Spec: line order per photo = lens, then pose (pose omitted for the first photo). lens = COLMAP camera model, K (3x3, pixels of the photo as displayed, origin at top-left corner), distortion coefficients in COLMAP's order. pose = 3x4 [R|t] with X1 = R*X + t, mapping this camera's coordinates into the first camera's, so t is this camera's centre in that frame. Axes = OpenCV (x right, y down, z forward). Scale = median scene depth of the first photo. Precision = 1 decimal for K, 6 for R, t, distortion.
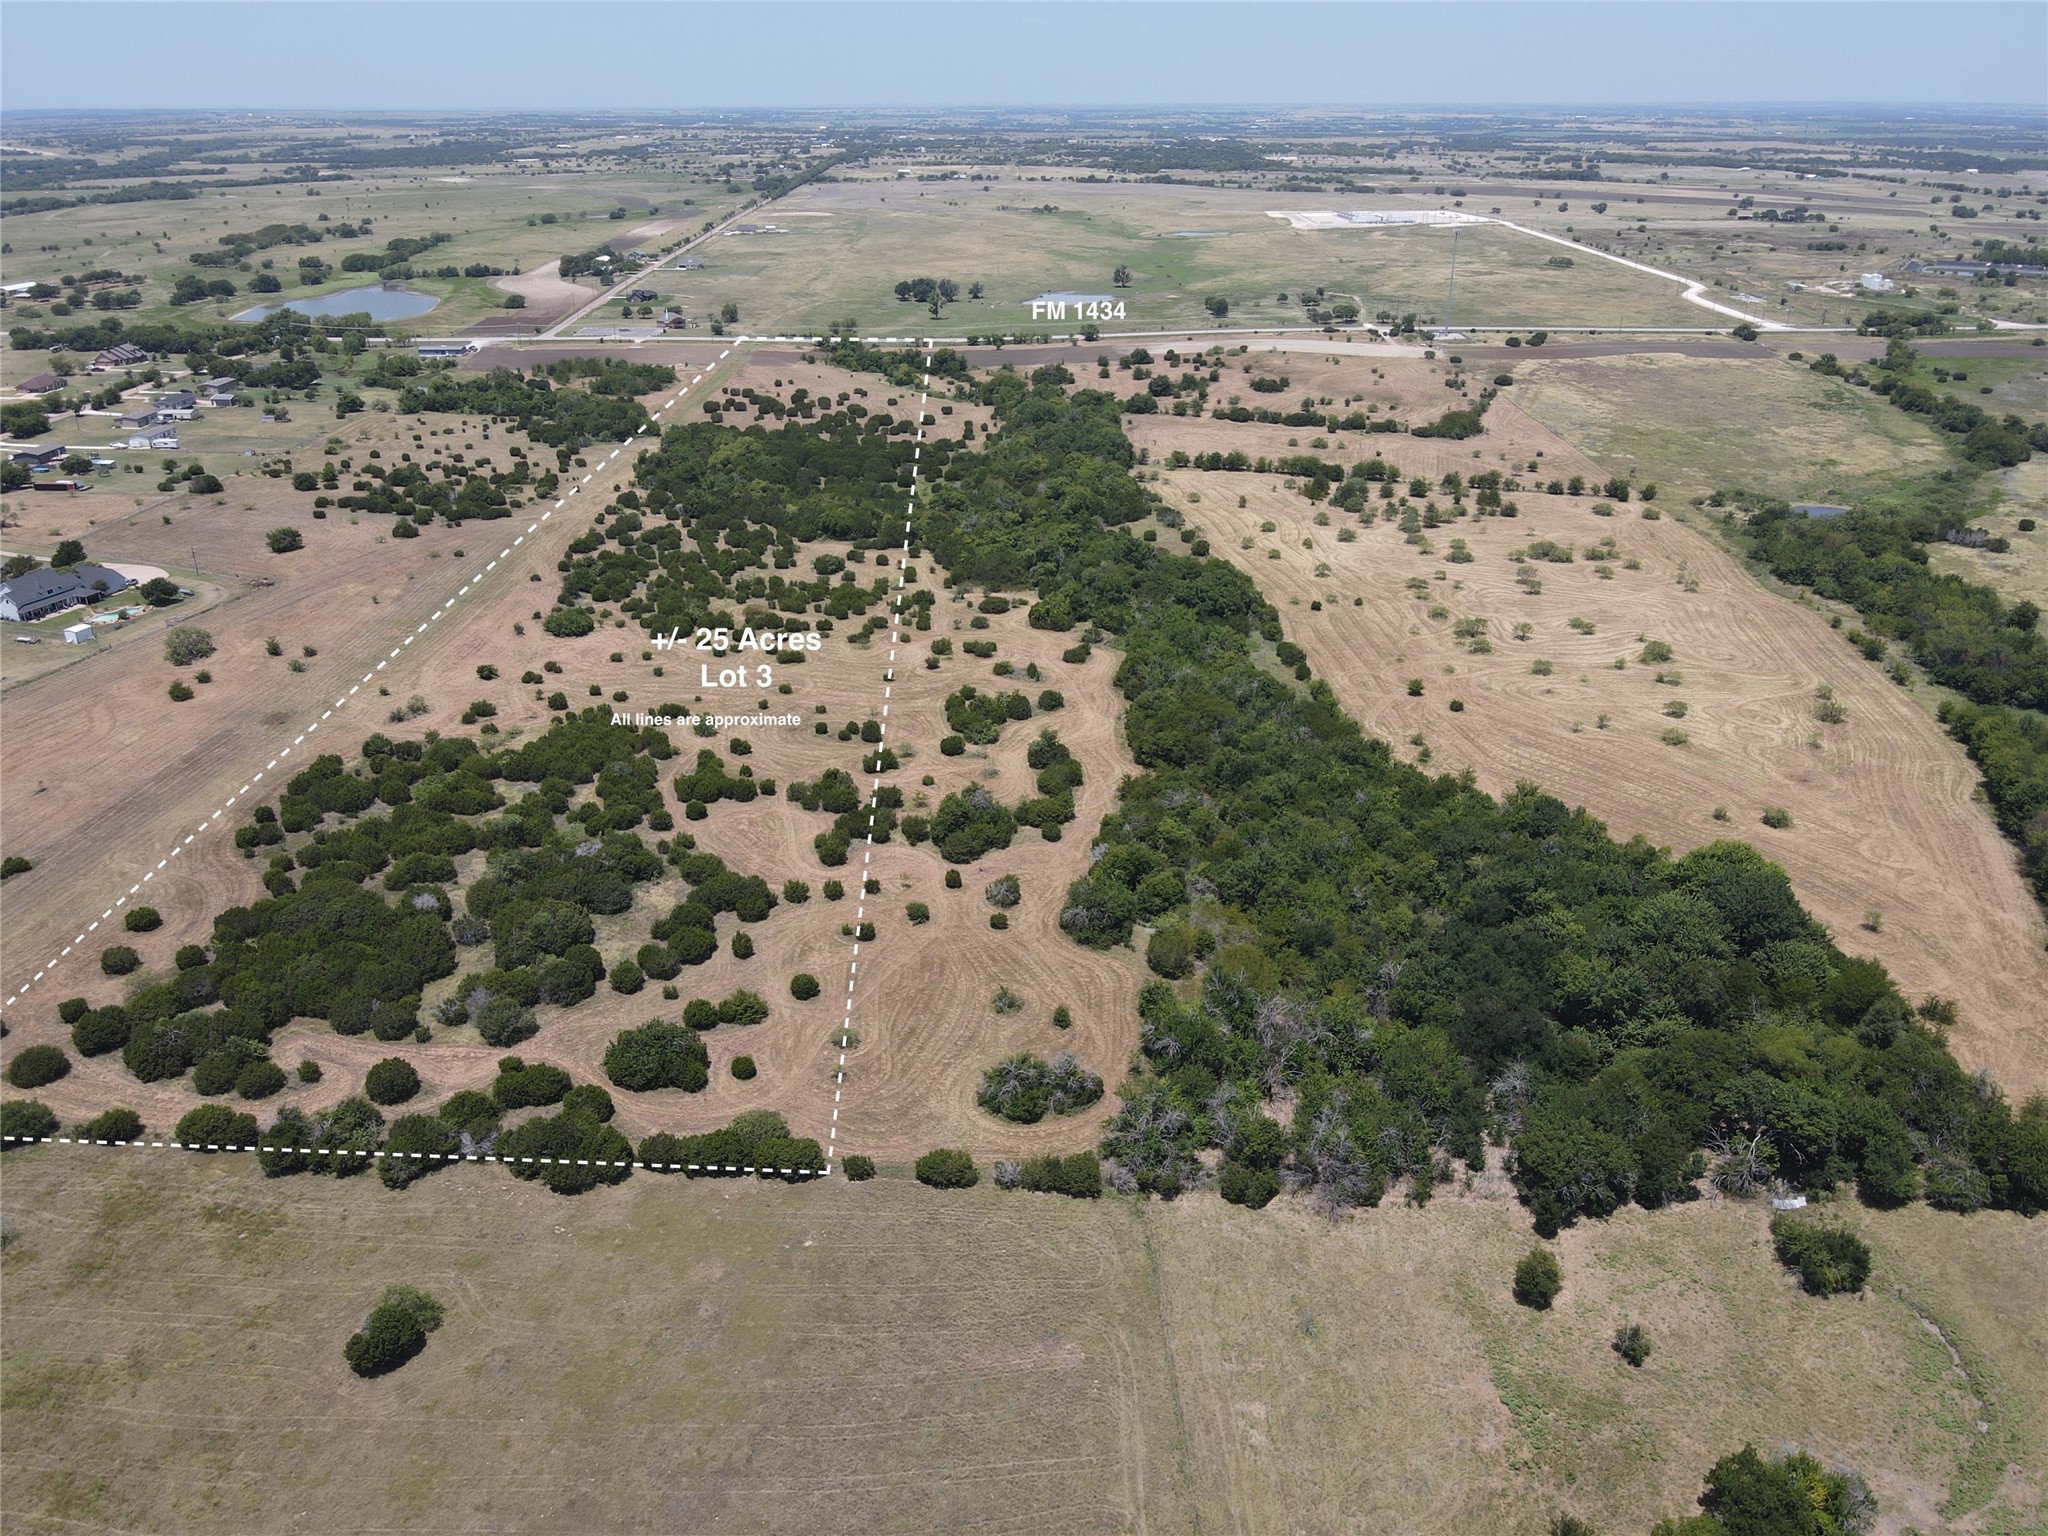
lens RADIAL K [[1510.7, 0, 1025.5], [0, 1510.7, 771.6], [0, 0, 1]] dist [0.009212, 0.011362]
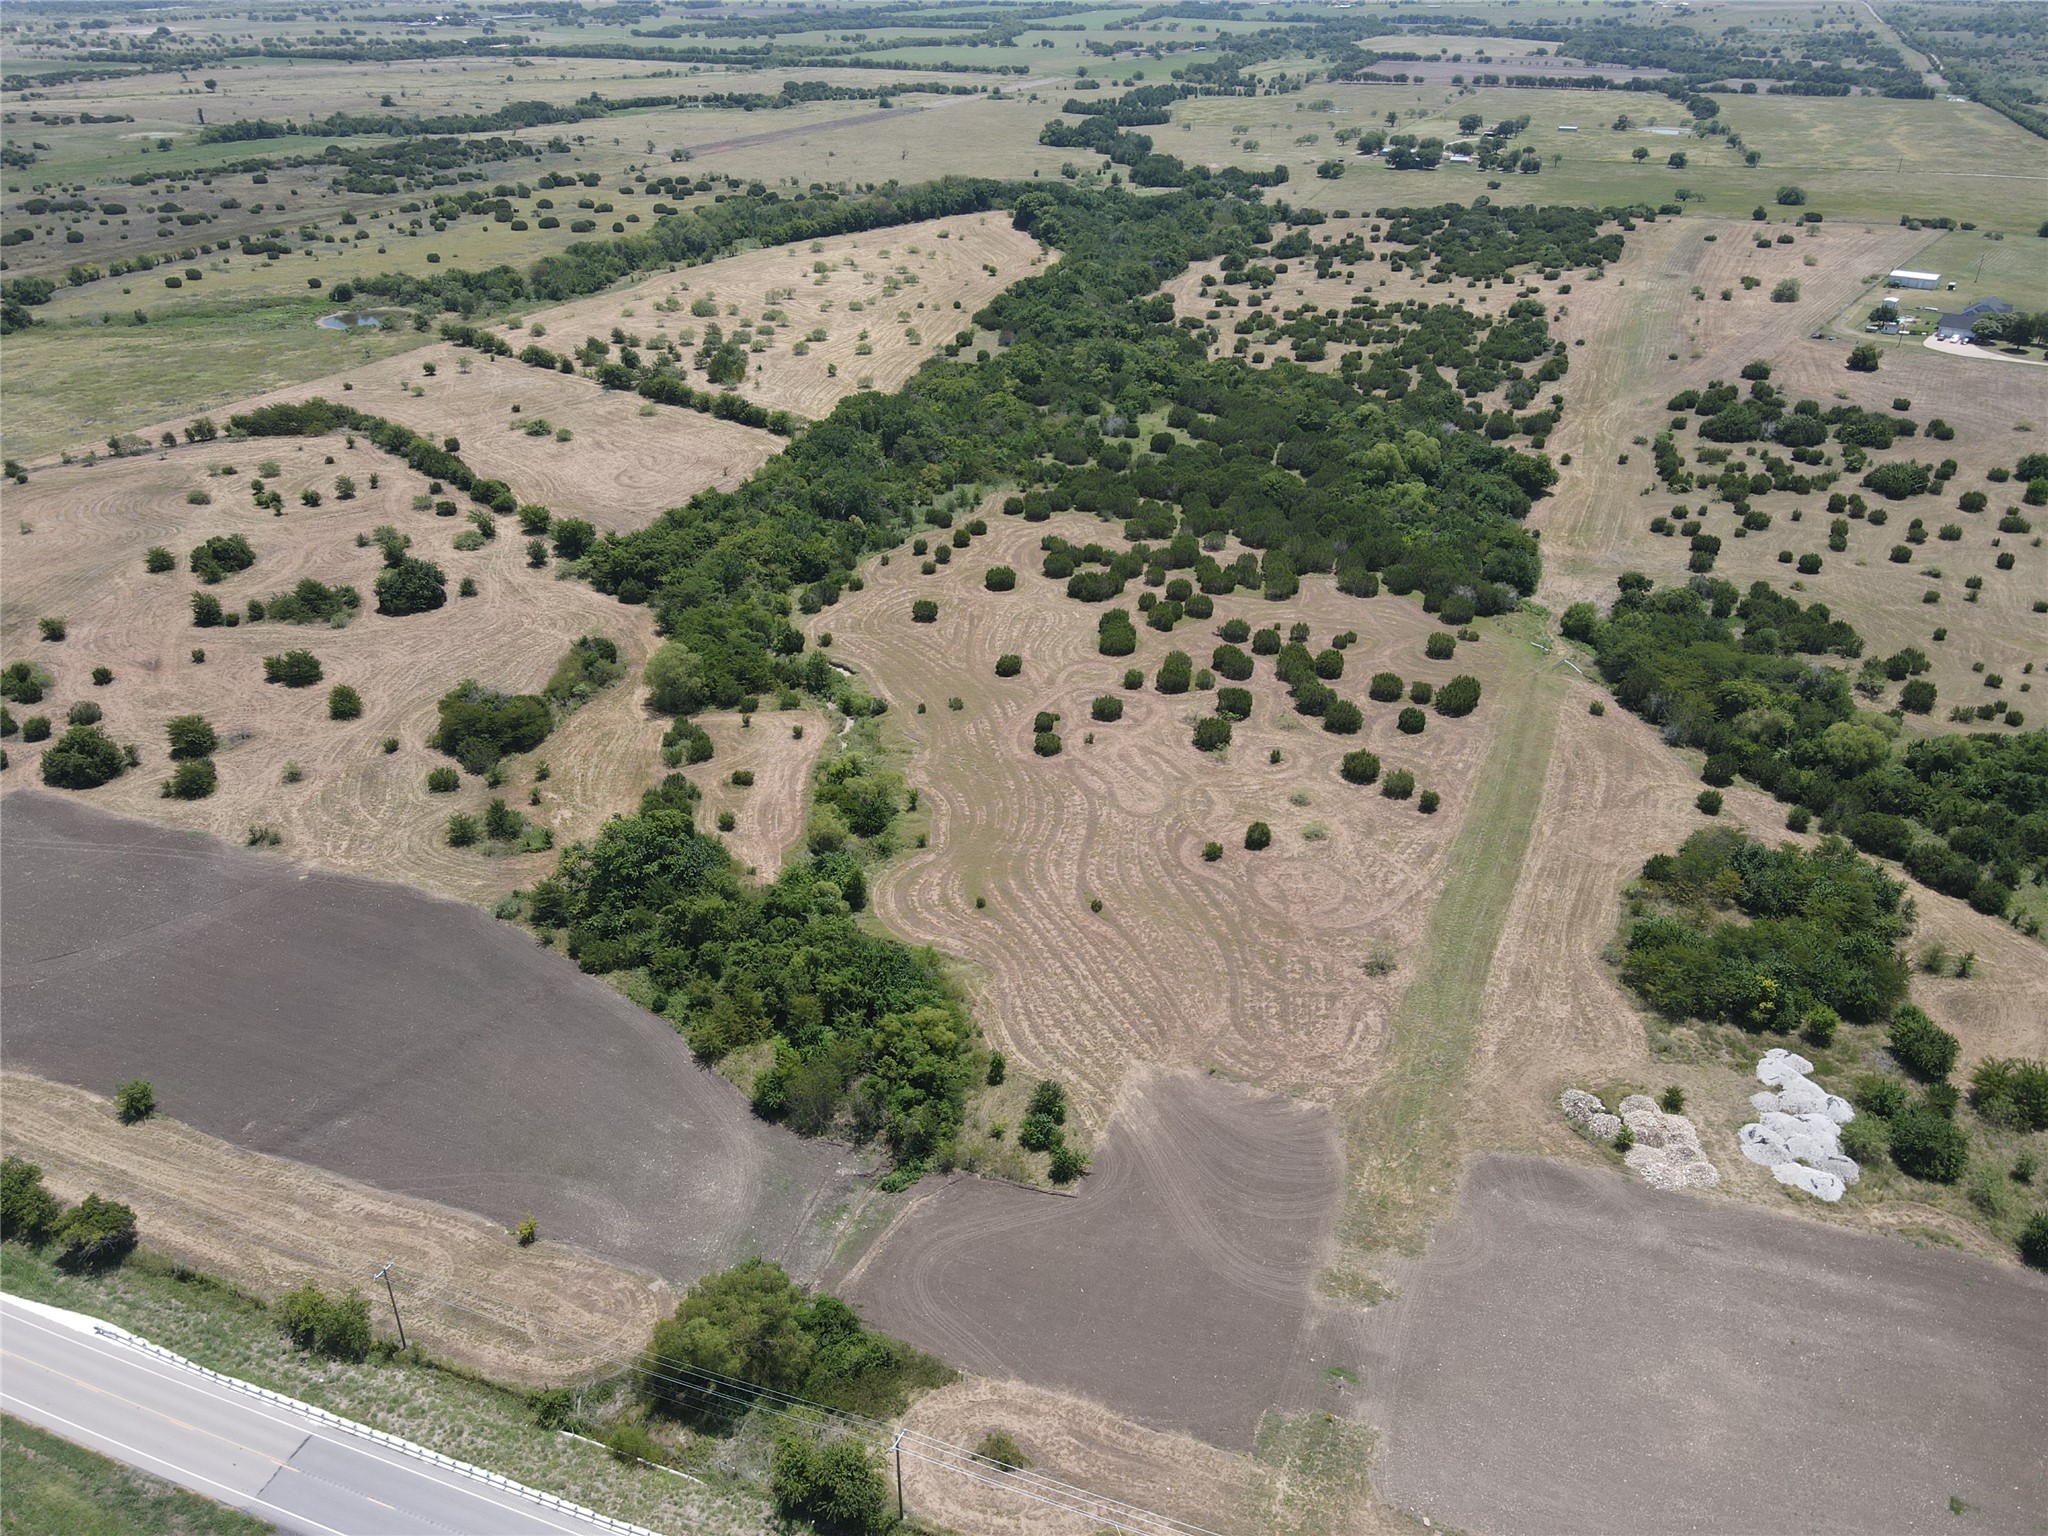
lens RADIAL K [[1510.7, 0, 1029.7], [0, 1510.7, 785.9], [0, 0, 1]] dist [0.009212, 0.011362]
pose [[-0.927537, -0.179623, 0.327735, -0.213544], [0.159475, 0.602858, 0.781748, -0.499611], [-0.337998, 0.777366, -0.530528, 1.139729]]
